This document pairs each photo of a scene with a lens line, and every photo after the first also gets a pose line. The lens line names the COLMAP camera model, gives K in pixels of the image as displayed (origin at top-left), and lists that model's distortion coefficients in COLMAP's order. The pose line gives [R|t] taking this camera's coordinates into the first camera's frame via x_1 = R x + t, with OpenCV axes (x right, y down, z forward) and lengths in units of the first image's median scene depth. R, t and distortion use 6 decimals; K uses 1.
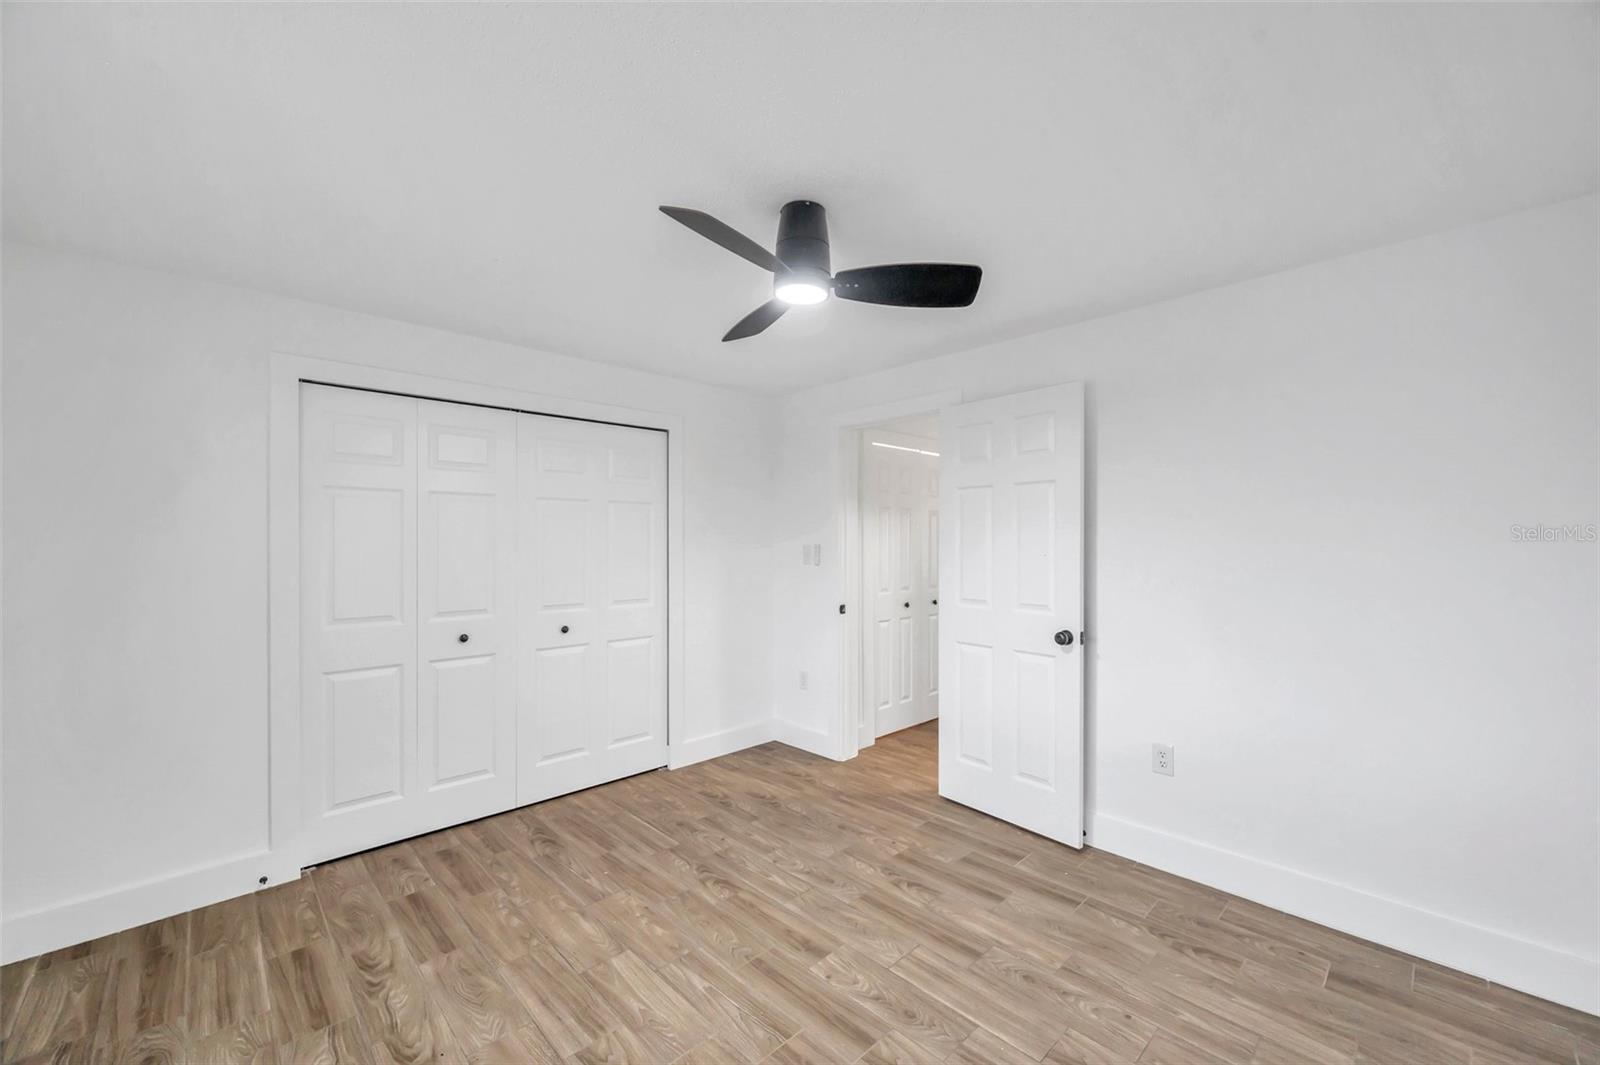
lens RADIAL K [[628.0, 0, 799.6], [0, 628.0, 536.6], [0, 0, 1]] dist [-0.000333, -0.000197]
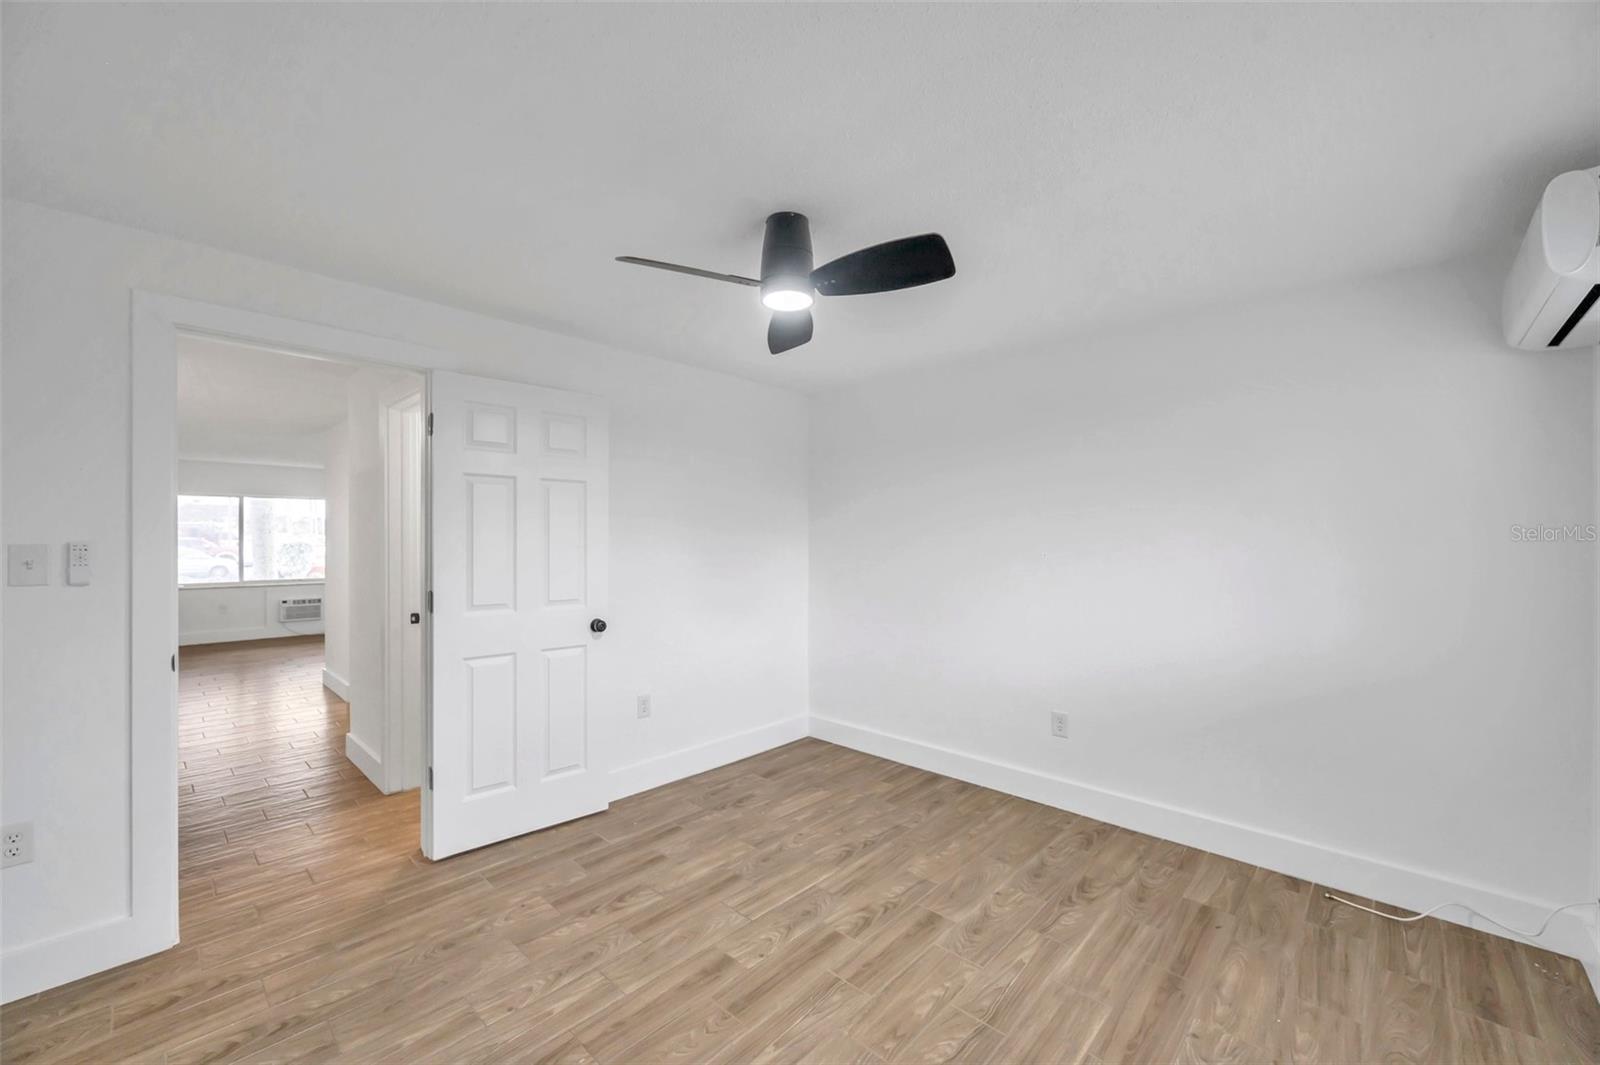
lens RADIAL K [[628.0, 0, 801.2], [0, 628.0, 537.4], [0, 0, 1]] dist [-0.000333, -0.000197]
pose [[-0.040847, 0.006431, 0.999145, -0.807265], [-0.009548, 0.999931, -0.006826, 0.008527], [-0.999120, -0.009819, -0.040783, 0.788548]]
